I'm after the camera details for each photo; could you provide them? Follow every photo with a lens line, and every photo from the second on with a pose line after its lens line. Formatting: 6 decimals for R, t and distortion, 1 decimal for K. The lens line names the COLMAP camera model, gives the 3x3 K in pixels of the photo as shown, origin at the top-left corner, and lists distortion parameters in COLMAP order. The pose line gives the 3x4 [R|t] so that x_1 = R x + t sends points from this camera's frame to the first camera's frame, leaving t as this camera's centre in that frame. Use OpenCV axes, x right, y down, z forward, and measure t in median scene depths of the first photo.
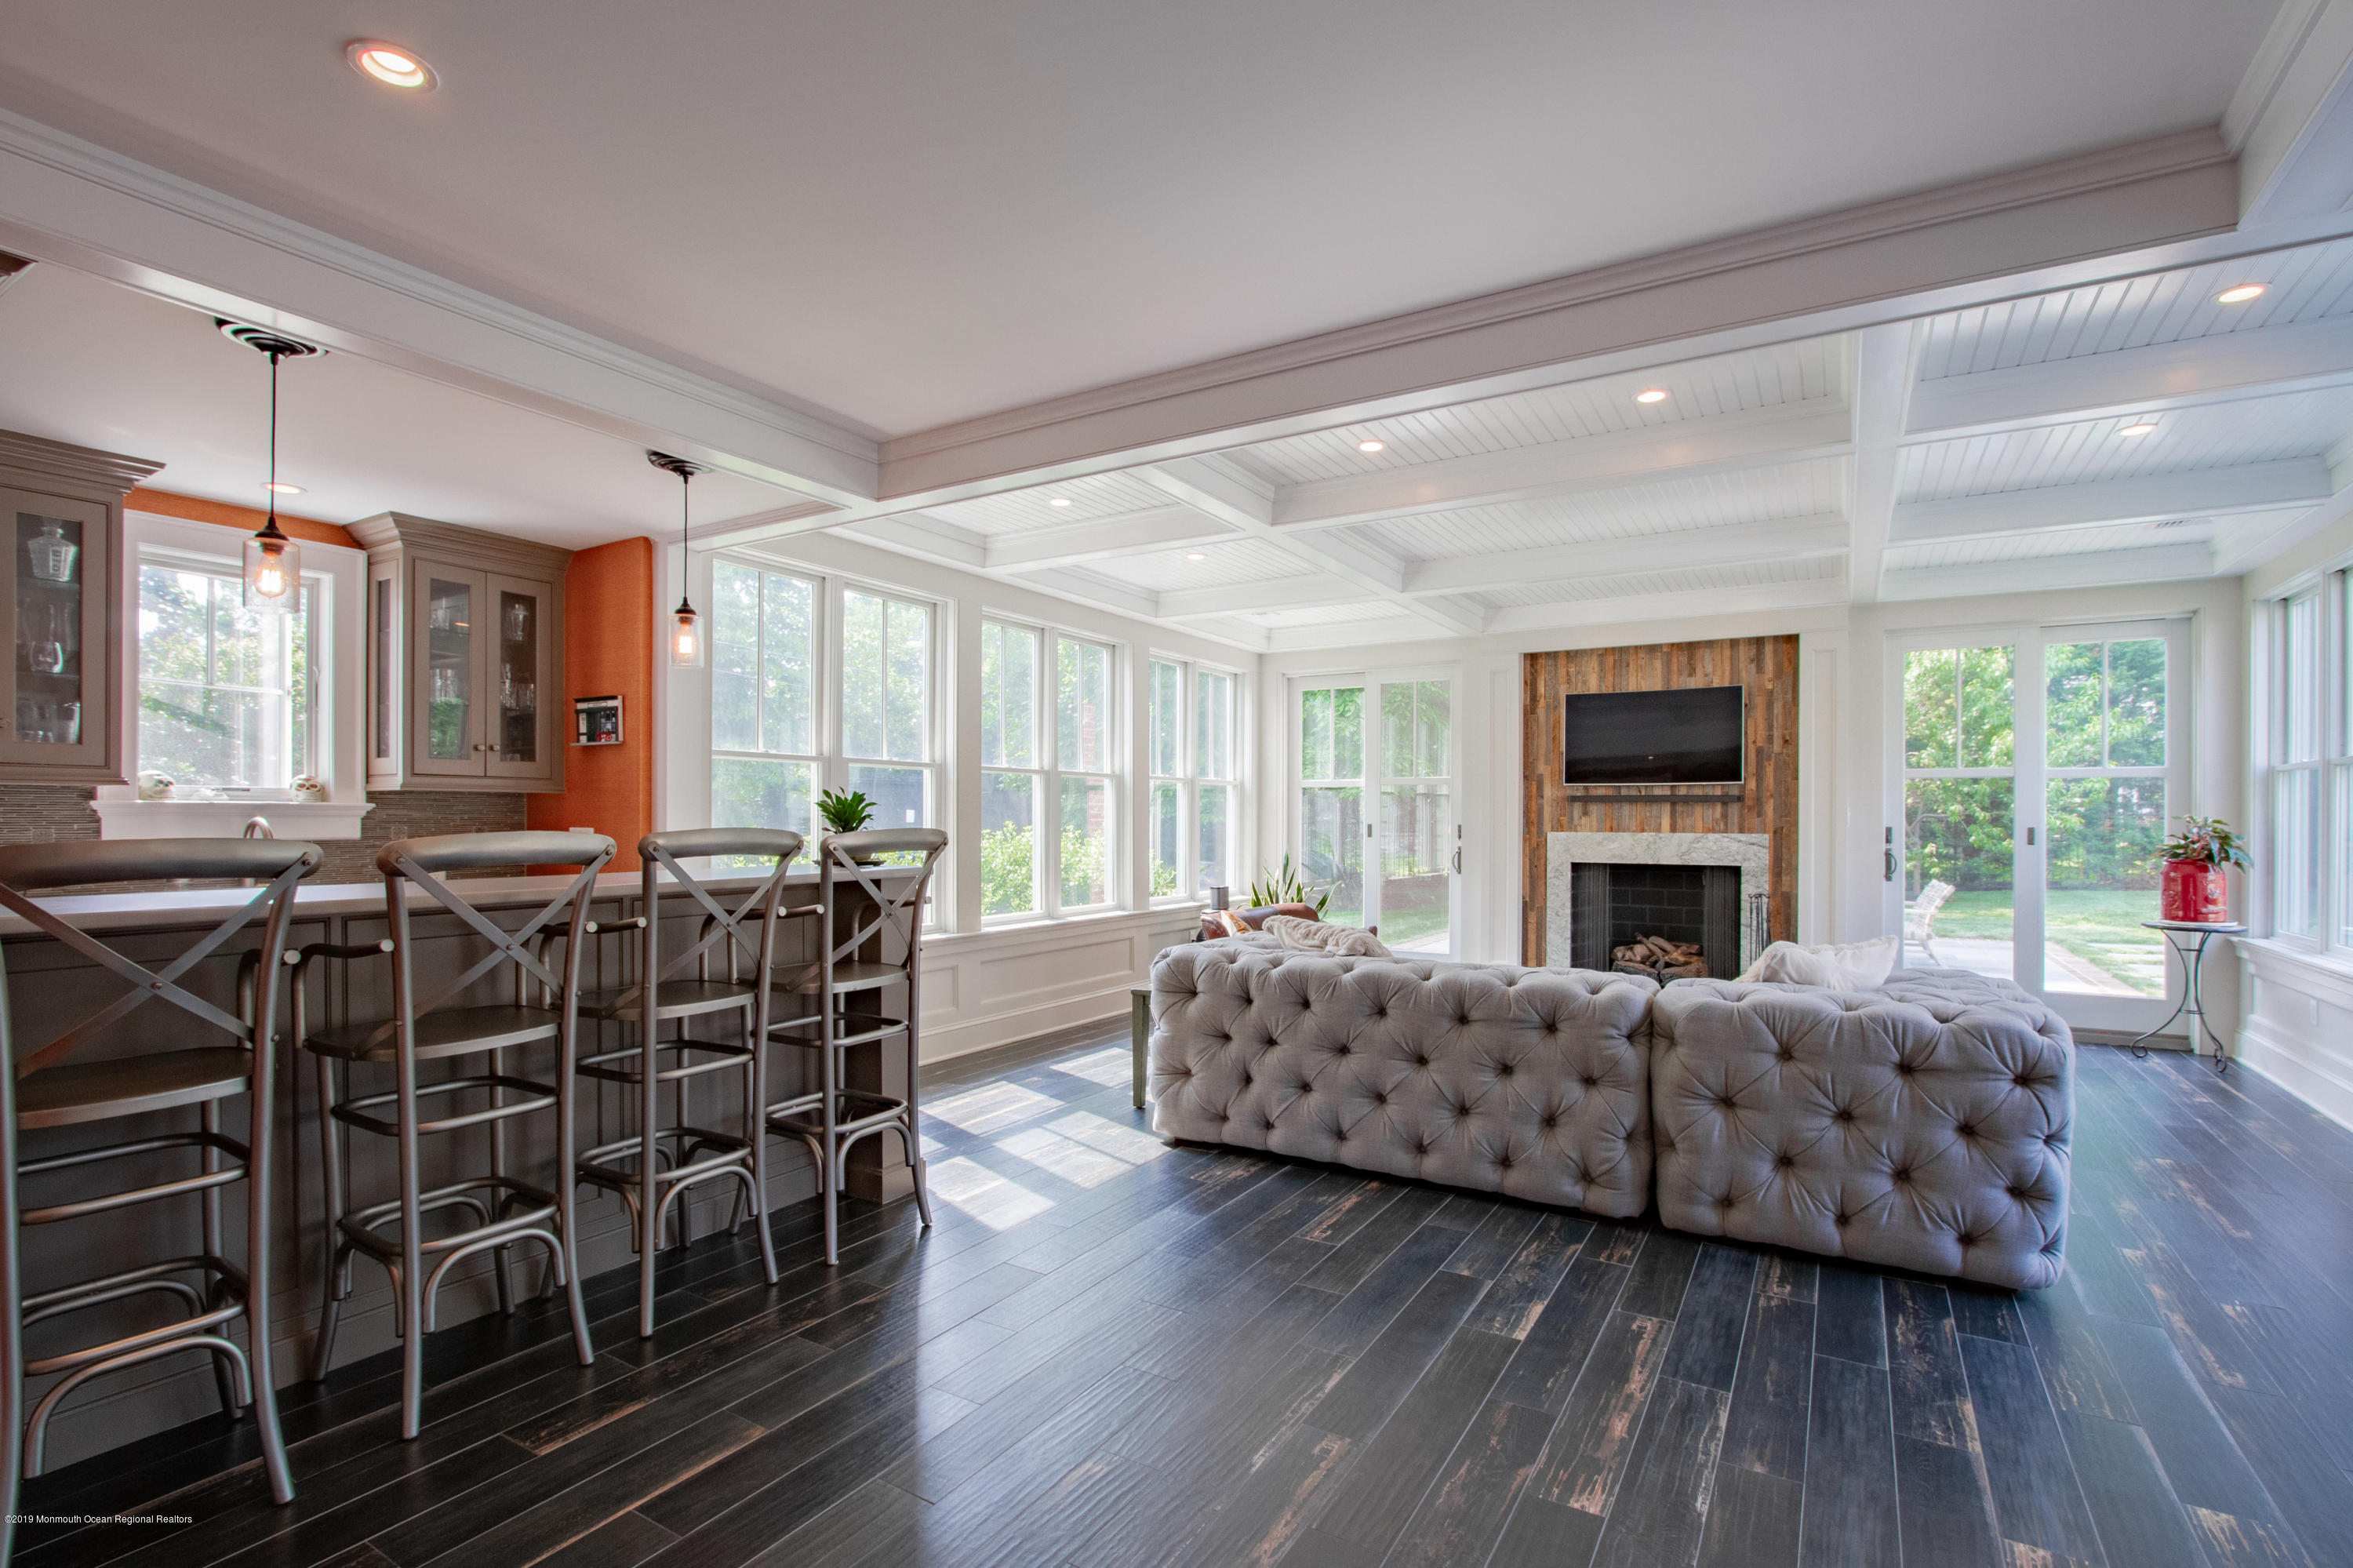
lens RADIAL K [[1112.6, 0, 1148.6], [0, 1112.6, 824.4], [0, 0, 1]] dist [-0.026220, 0.005283]
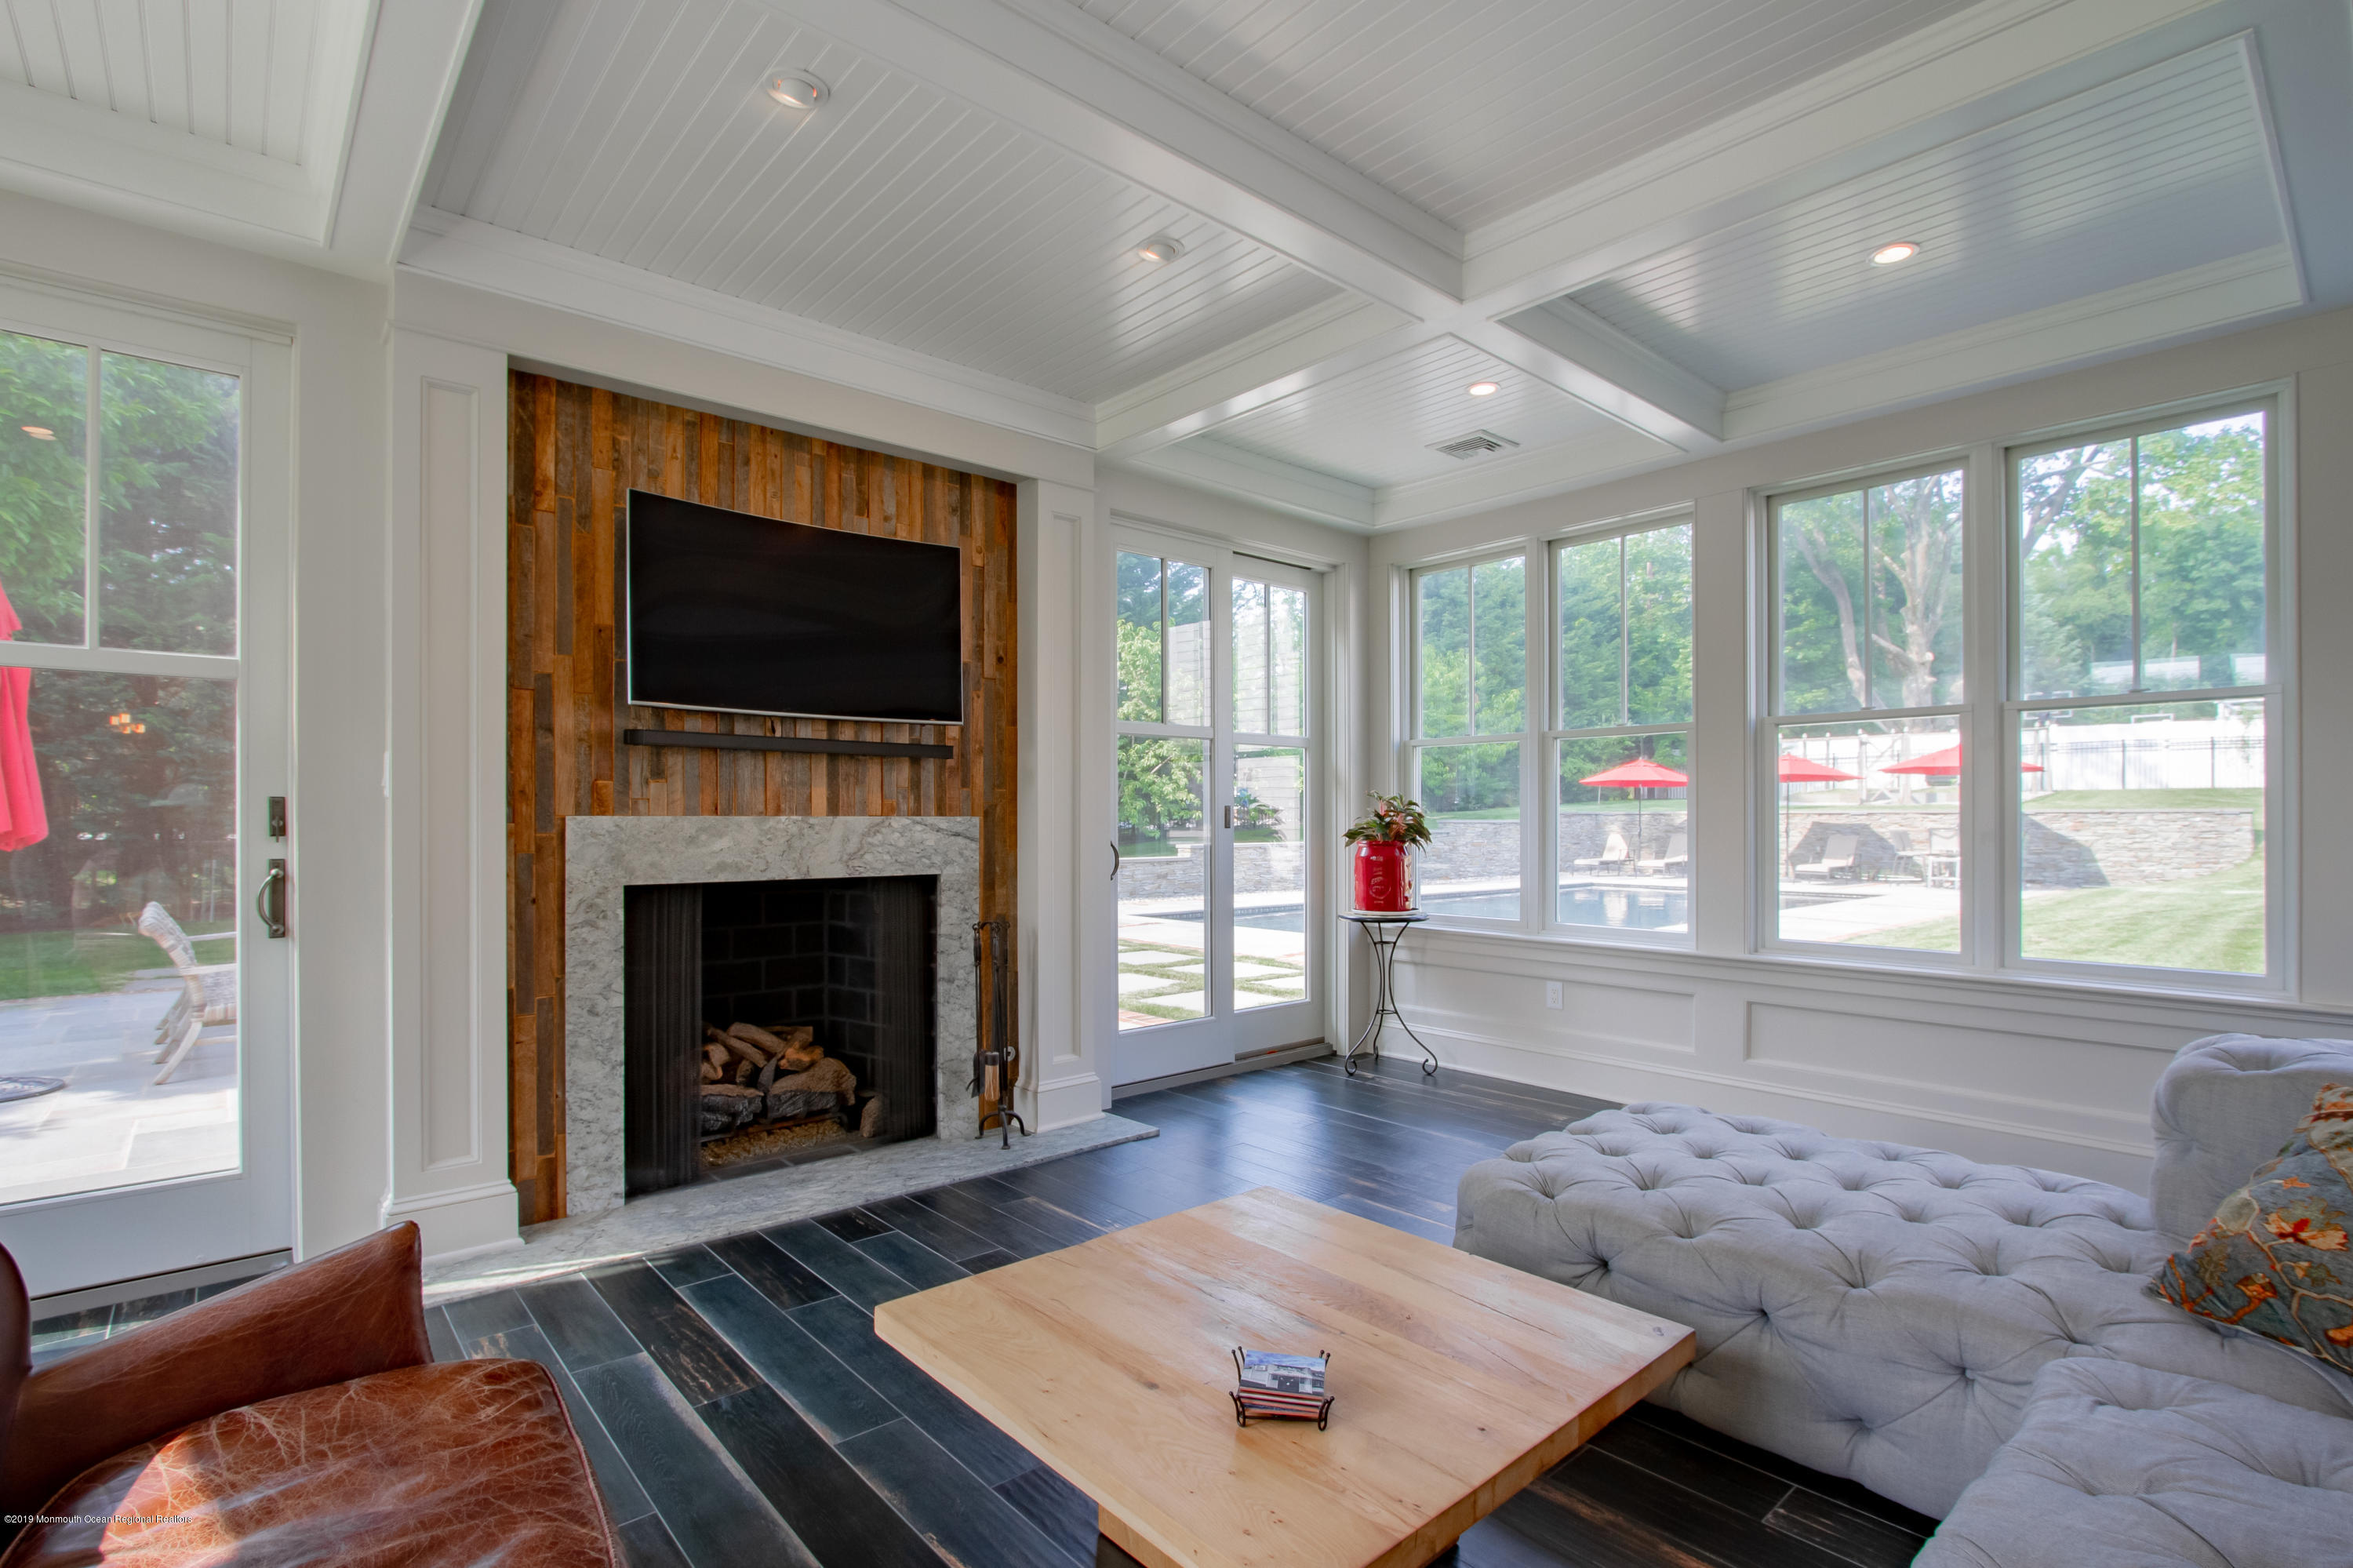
lens RADIAL K [[1112.6, 0, 1193.5], [0, 1112.6, 823.4], [0, 0, 1]] dist [-0.026220, 0.005283]
pose [[0.278193, -0.006700, 0.960502, 0.039545], [0.006482, 0.999966, 0.005098, 0.011931], [-0.960503, 0.004808, 0.278227, 0.858425]]
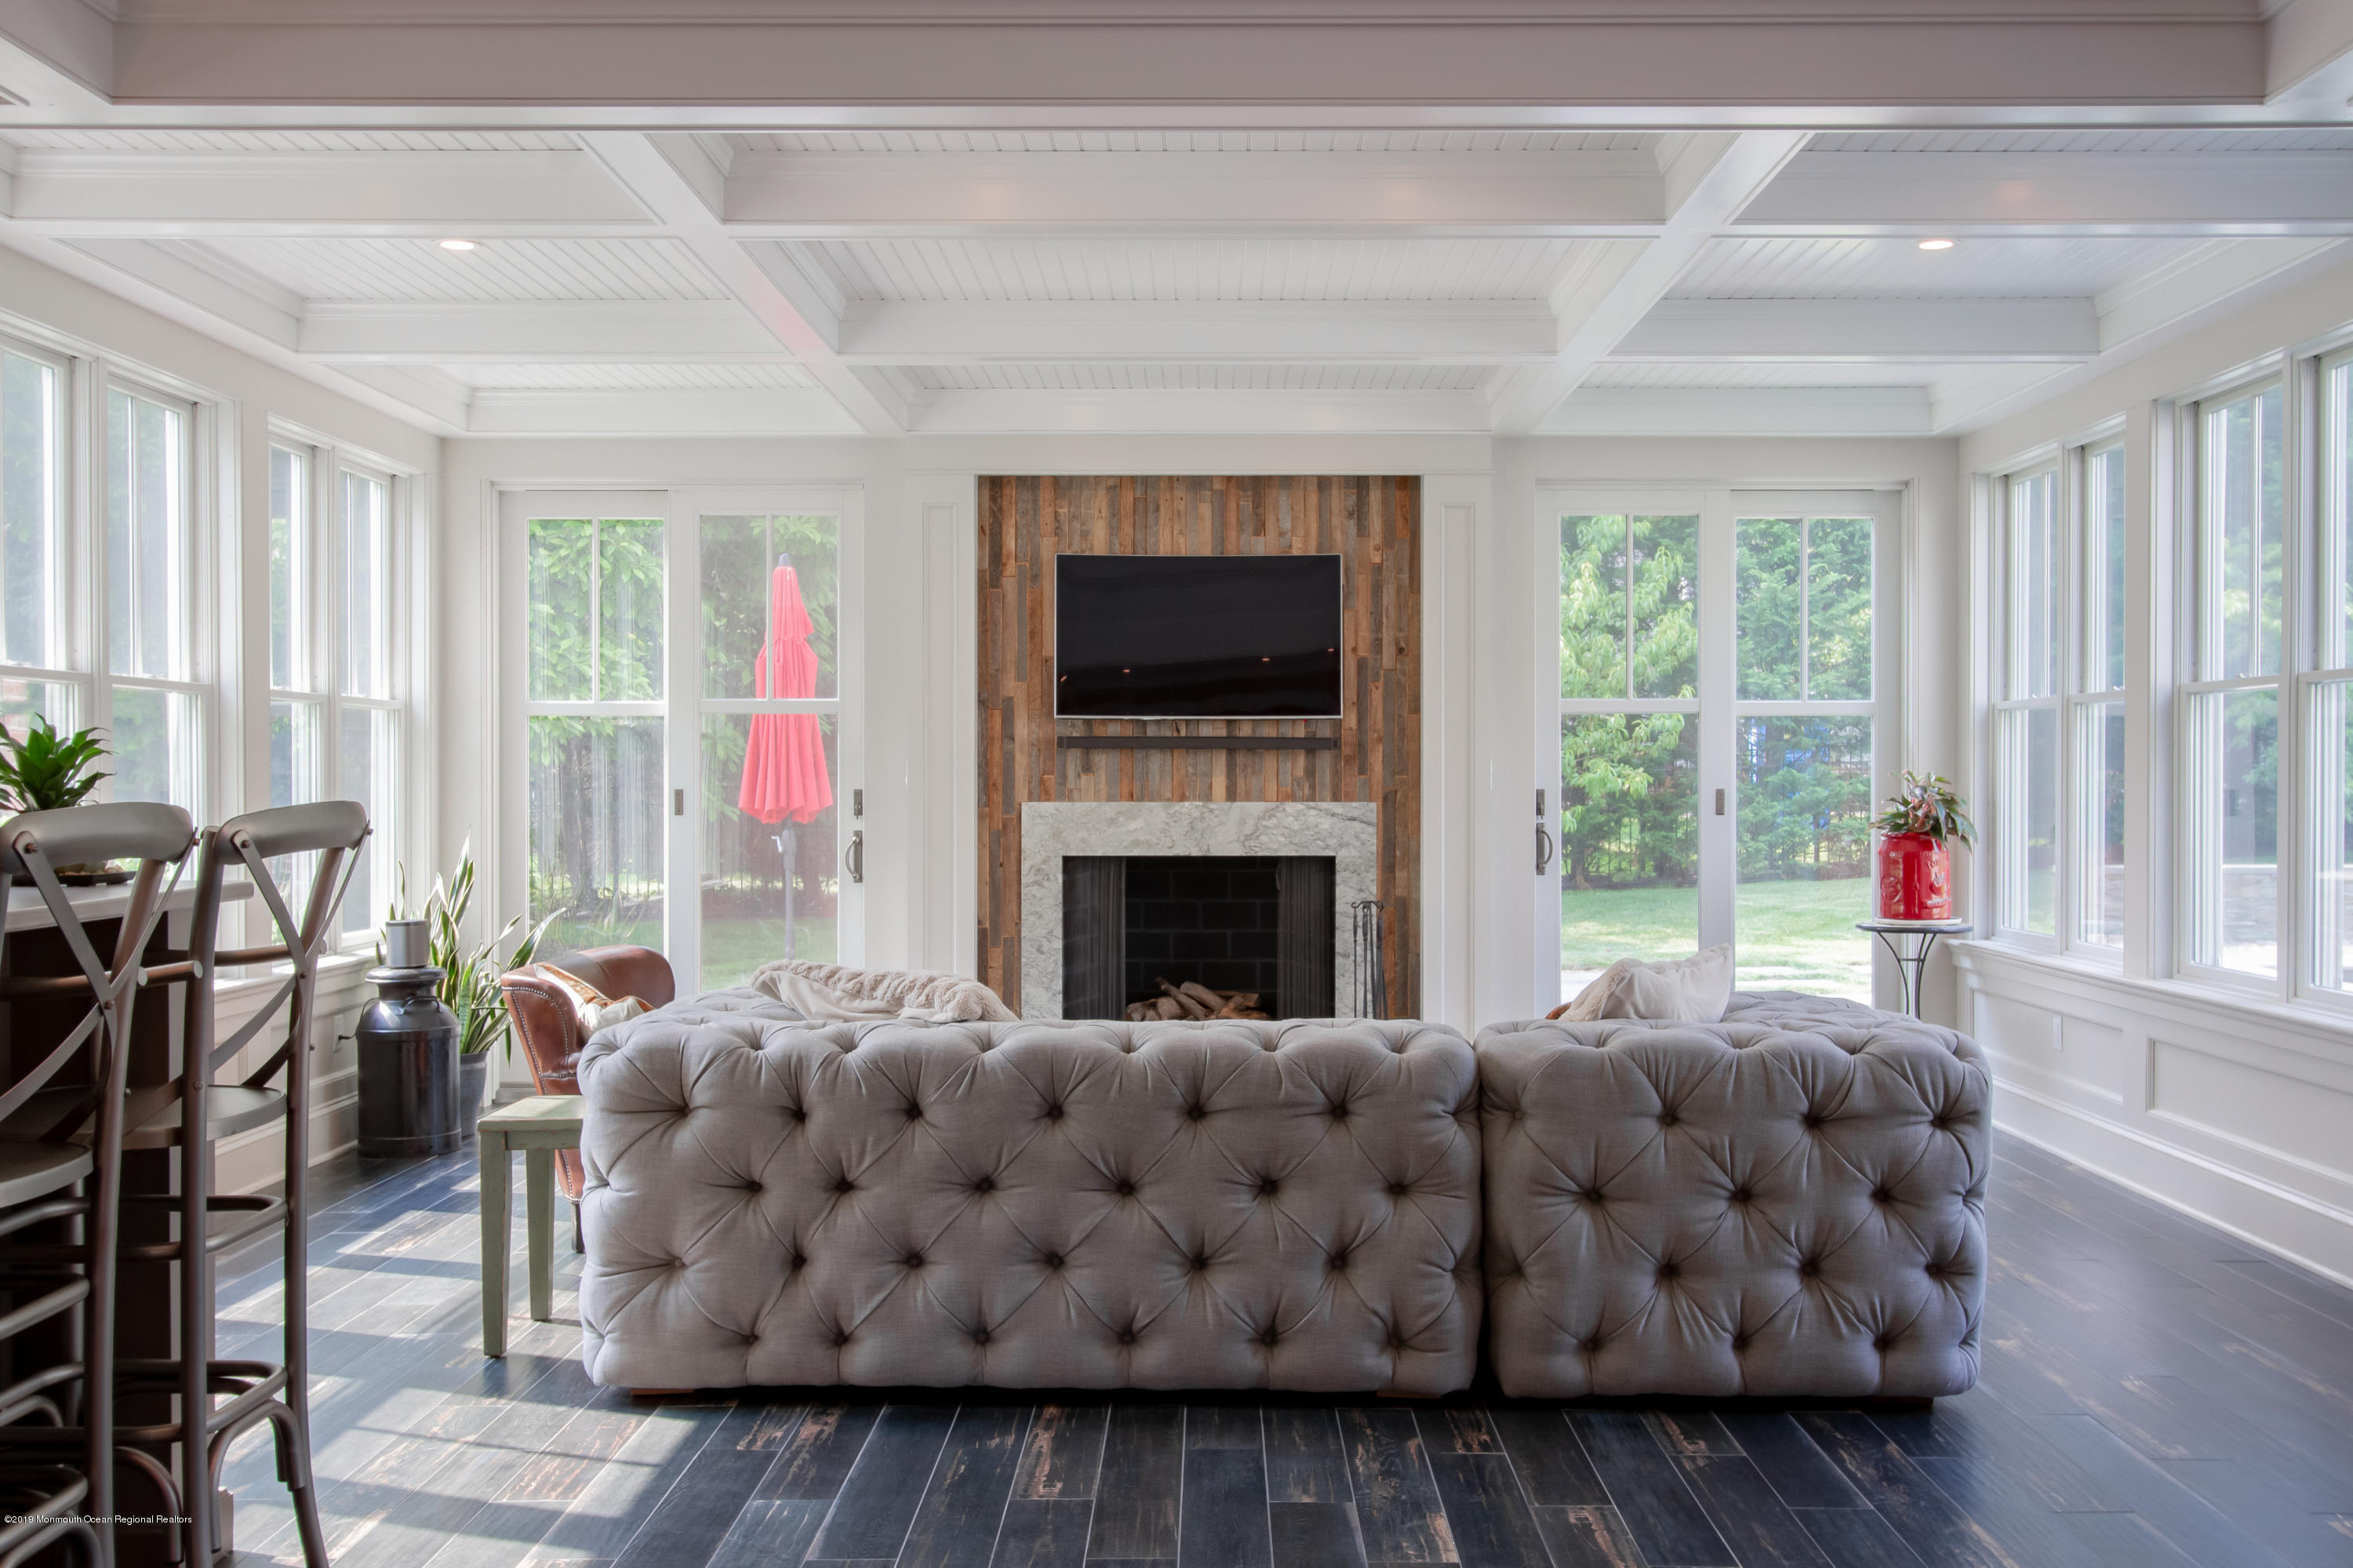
lens RADIAL K [[2349.2, 0, 1202.1], [0, 2349.2, 806.9], [0, 0, 1]] dist [-0.003293, 0.000000]
pose [[0.847822, -0.009226, 0.530201, -0.240061], [0.005360, 0.999947, 0.008829, -0.000712], [-0.530255, -0.004644, 0.847826, -0.052057]]
